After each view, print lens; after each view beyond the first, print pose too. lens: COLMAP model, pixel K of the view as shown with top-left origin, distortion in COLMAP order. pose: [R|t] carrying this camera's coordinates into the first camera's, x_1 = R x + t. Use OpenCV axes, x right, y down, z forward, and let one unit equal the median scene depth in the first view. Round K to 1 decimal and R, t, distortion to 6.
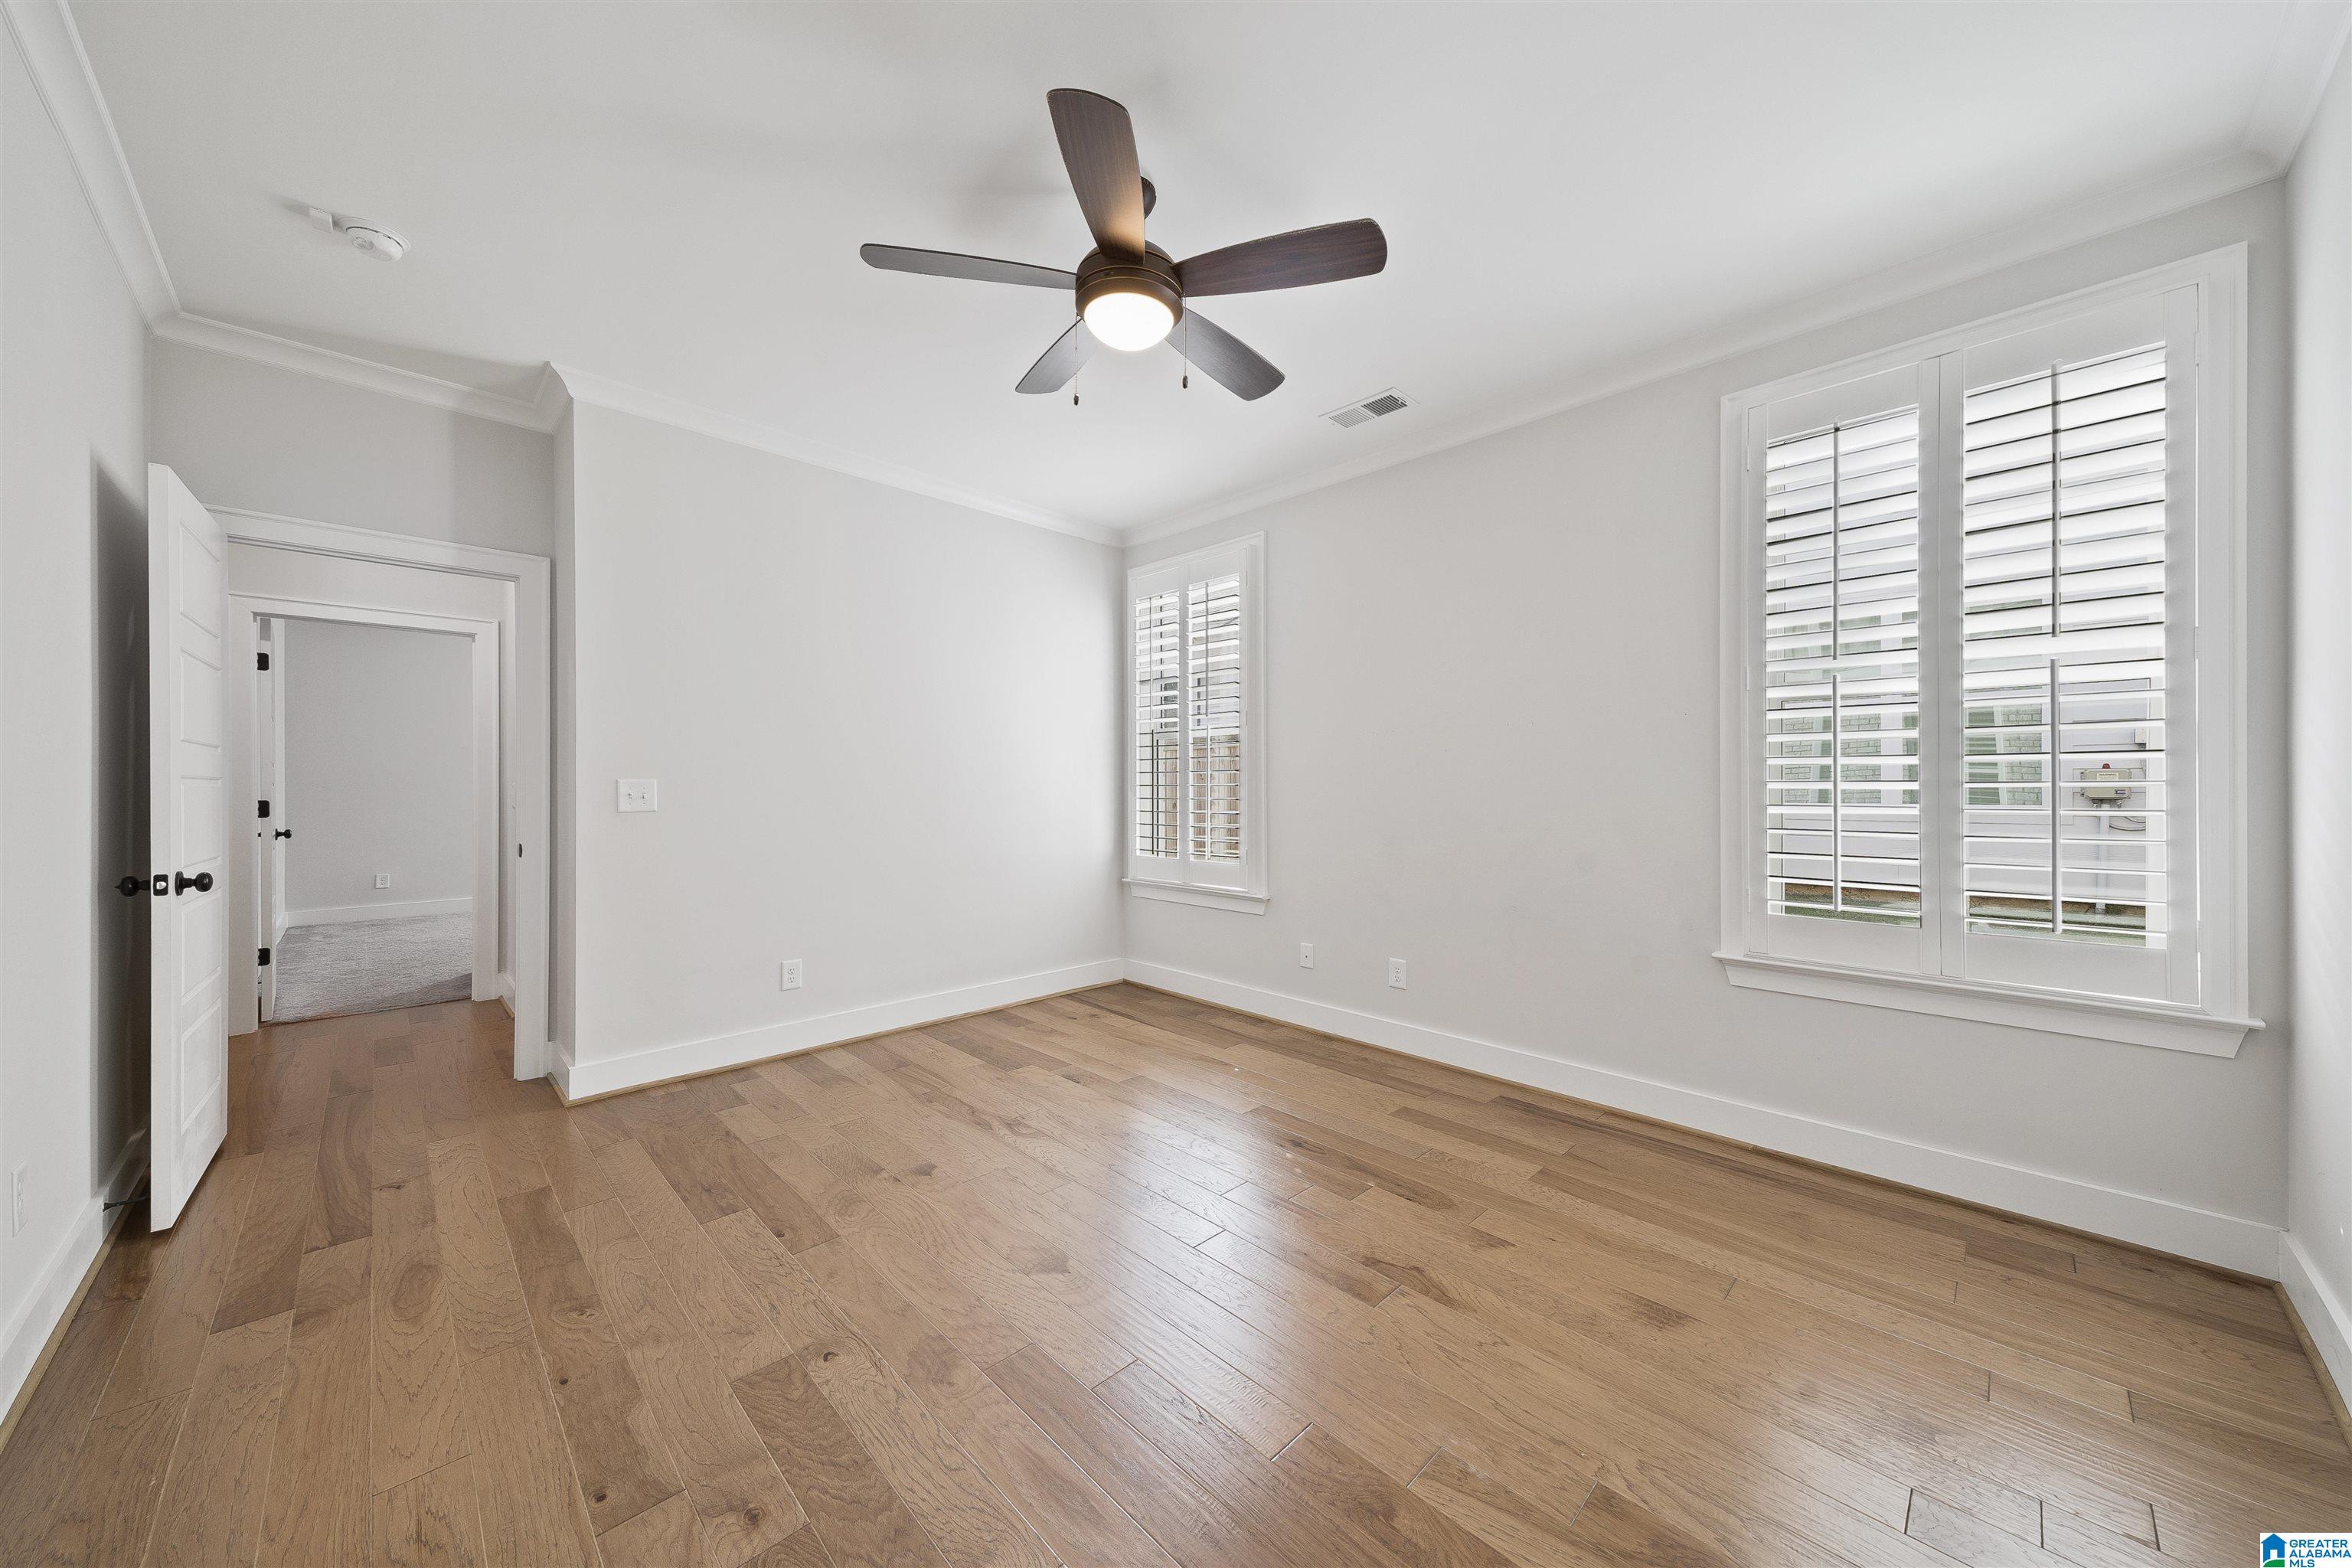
lens RADIAL K [[840.7, 0, 1181.4], [0, 840.7, 781.3], [0, 0, 1]] dist [0.007675, 0.000081]
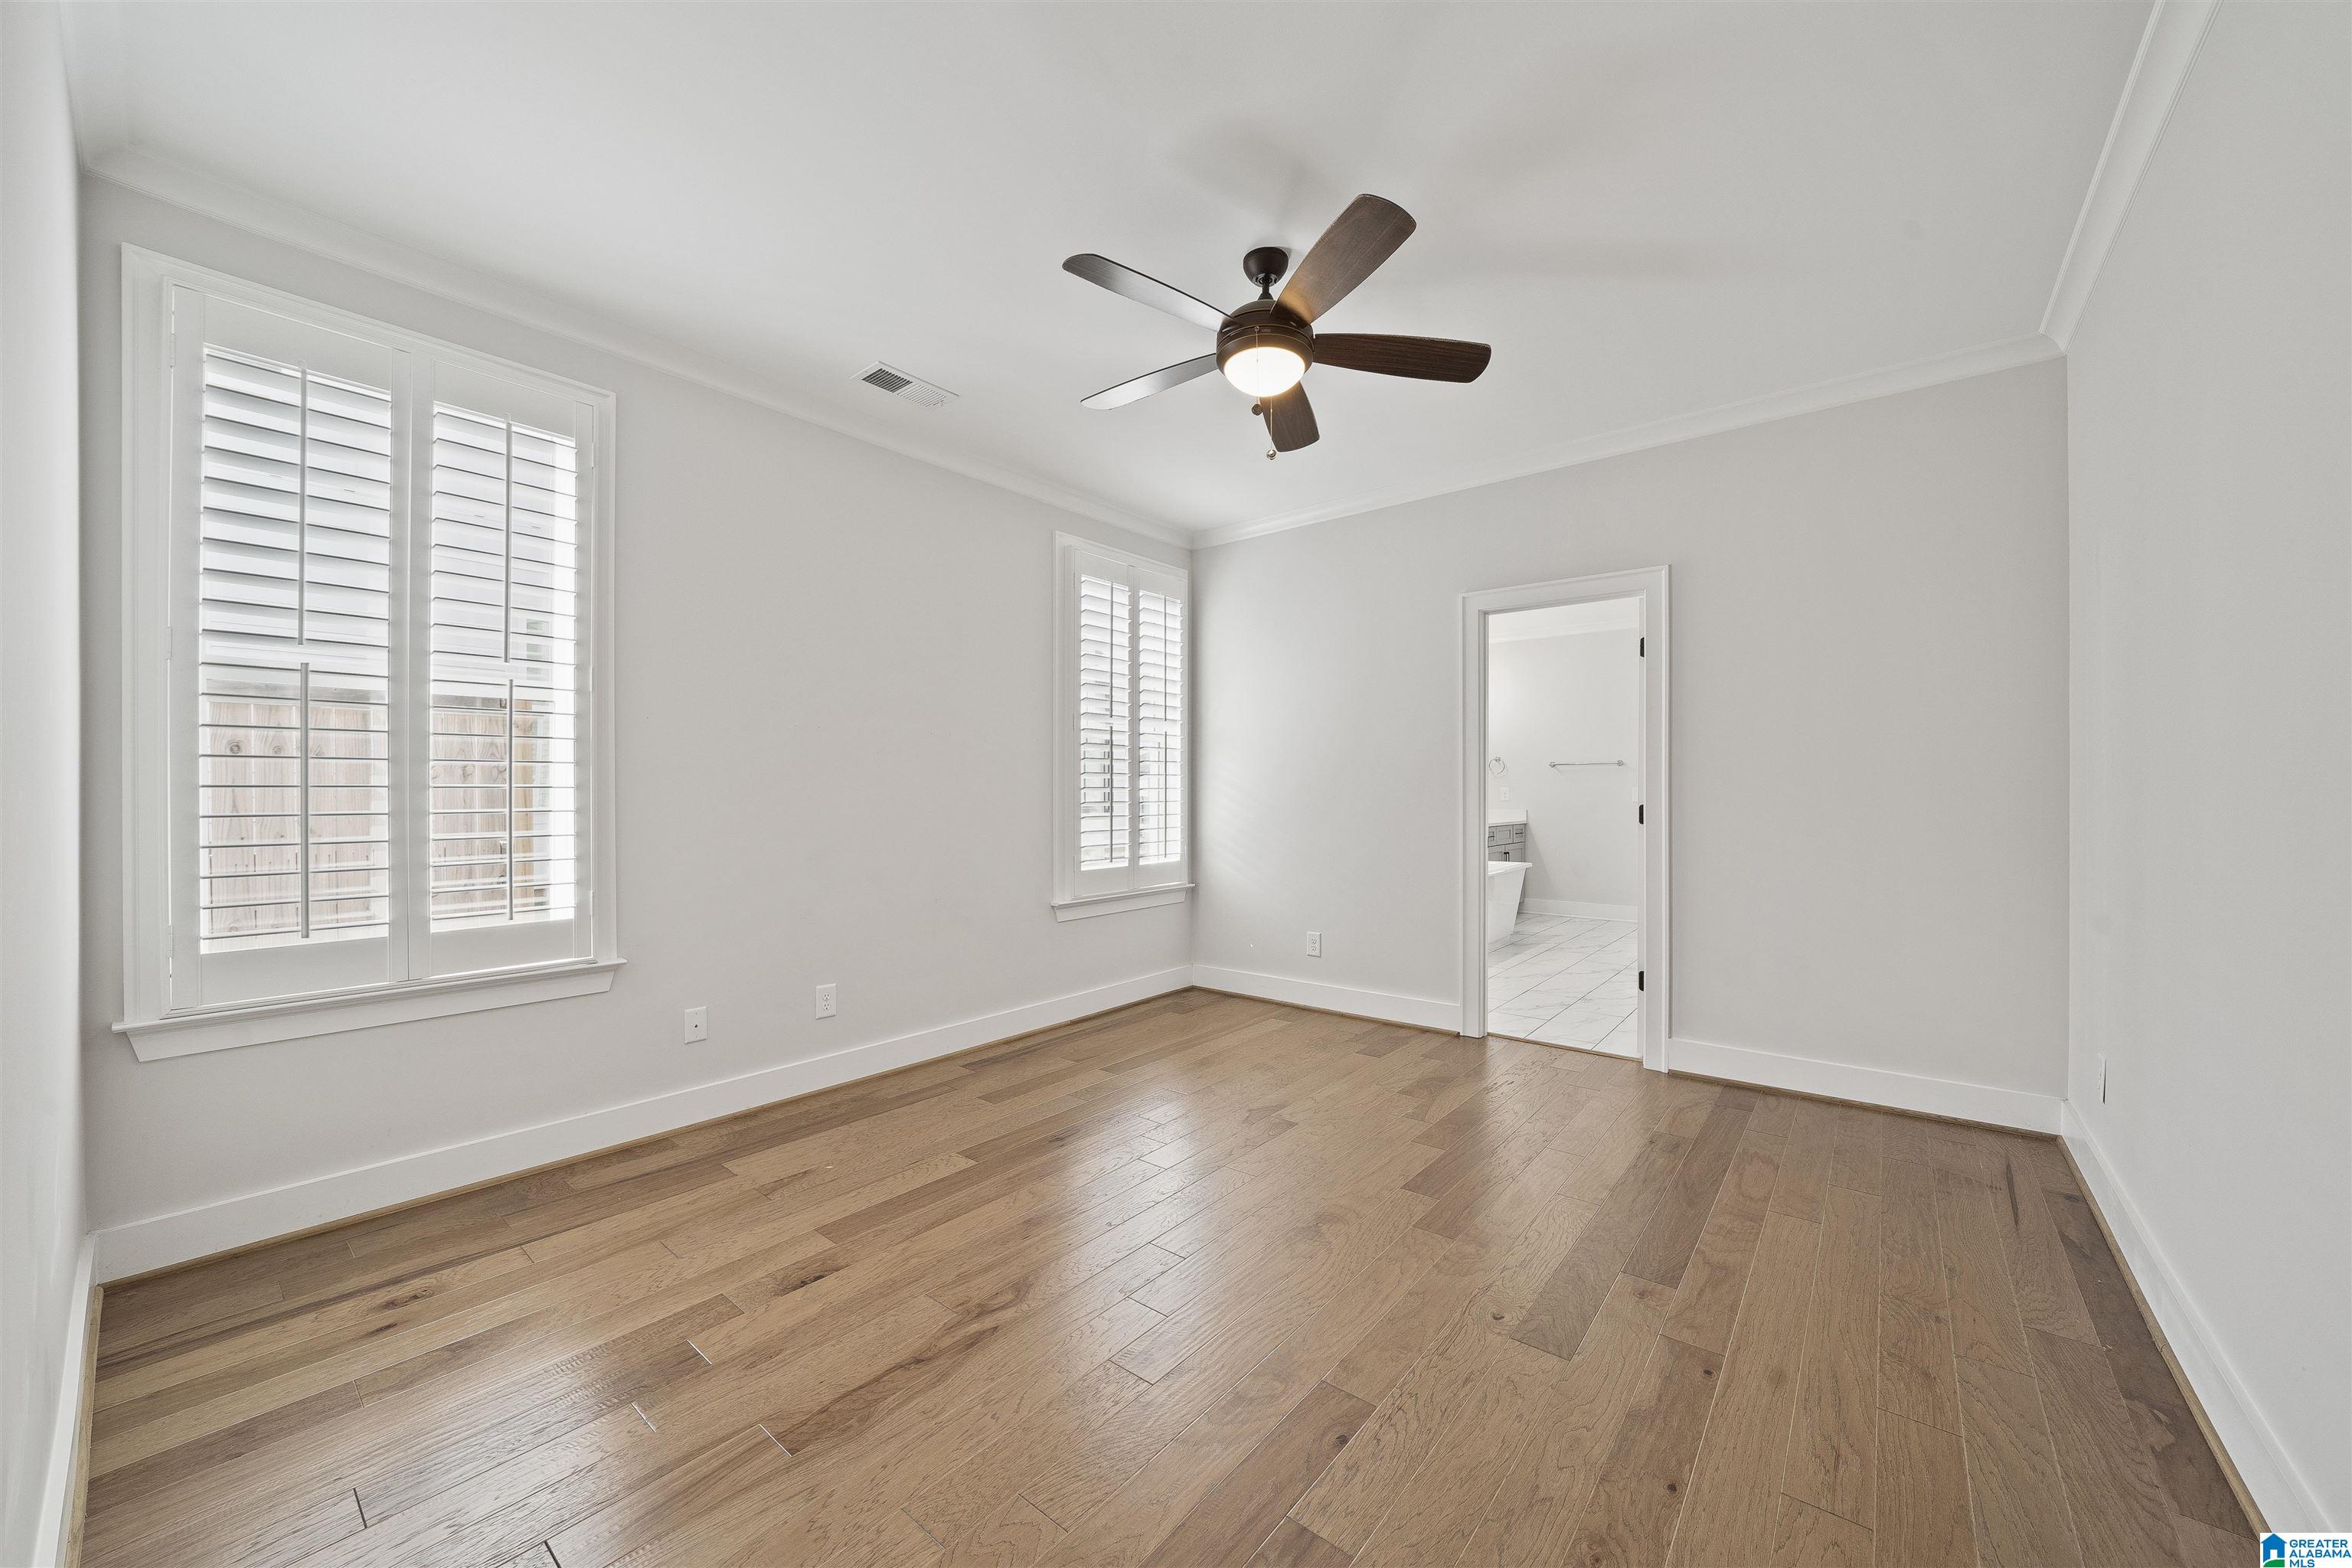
lens RADIAL K [[887.0, 0, 1181.4], [0, 887.0, 788.2], [0, 0, 1]] dist [-0.015385, -0.000199]
pose [[-0.134383, 0.002255, 0.990927, -0.729016], [-0.005714, 0.999979, -0.003051, 0.004606], [-0.990913, -0.006072, -0.134367, 0.765831]]
